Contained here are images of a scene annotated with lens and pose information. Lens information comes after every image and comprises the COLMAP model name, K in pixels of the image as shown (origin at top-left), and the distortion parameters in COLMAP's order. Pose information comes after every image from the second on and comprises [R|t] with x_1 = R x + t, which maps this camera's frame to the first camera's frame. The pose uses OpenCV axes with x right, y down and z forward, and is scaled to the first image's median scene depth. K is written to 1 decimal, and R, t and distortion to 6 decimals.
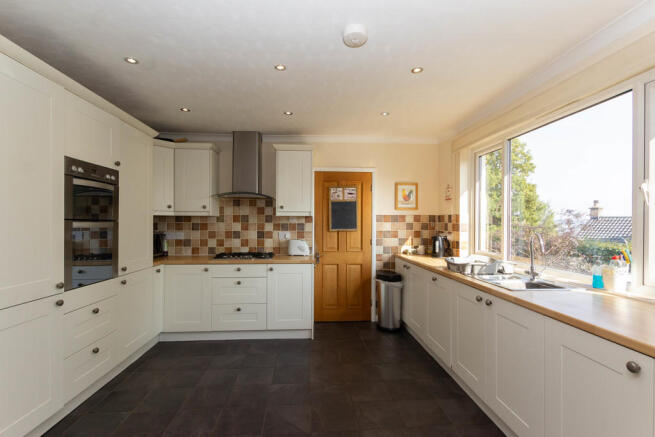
lens RADIAL K [[312.3, 0, 325.6], [0, 312.3, 219.7], [0, 0, 1]] dist [-0.000698, -0.000082]
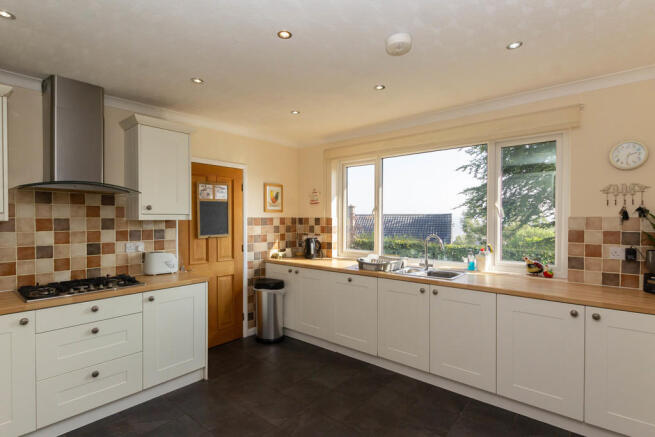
lens RADIAL K [[322.4, 0, 327.5], [0, 322.4, 218.5], [0, 0, 1]] dist [-0.001961, -0.000099]
pose [[0.691634, -0.003640, 0.722239, -0.351660], [-0.002466, 0.999970, 0.007402, -0.020417], [-0.722244, -0.006901, 0.691604, 0.198324]]
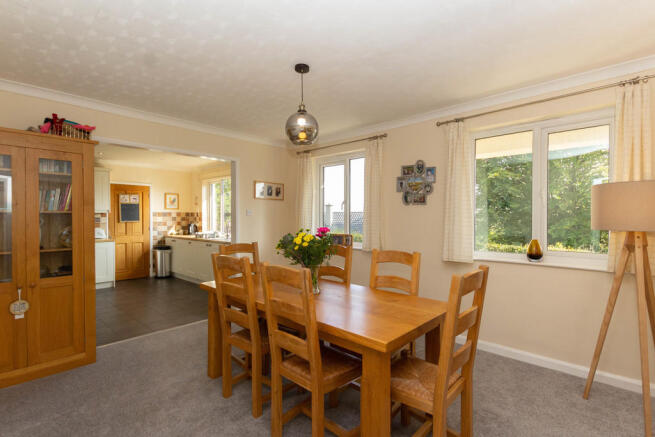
lens RADIAL K [[312.3, 0, 325.6], [0, 312.3, 219.7], [0, 0, 1]] dist [-0.000698, -0.000082]
pose [[0.727866, -0.011566, 0.685621, -0.310059], [0.000414, 0.999865, 0.016427, -0.002530], [-0.685719, -0.011672, 0.727773, -0.845194]]
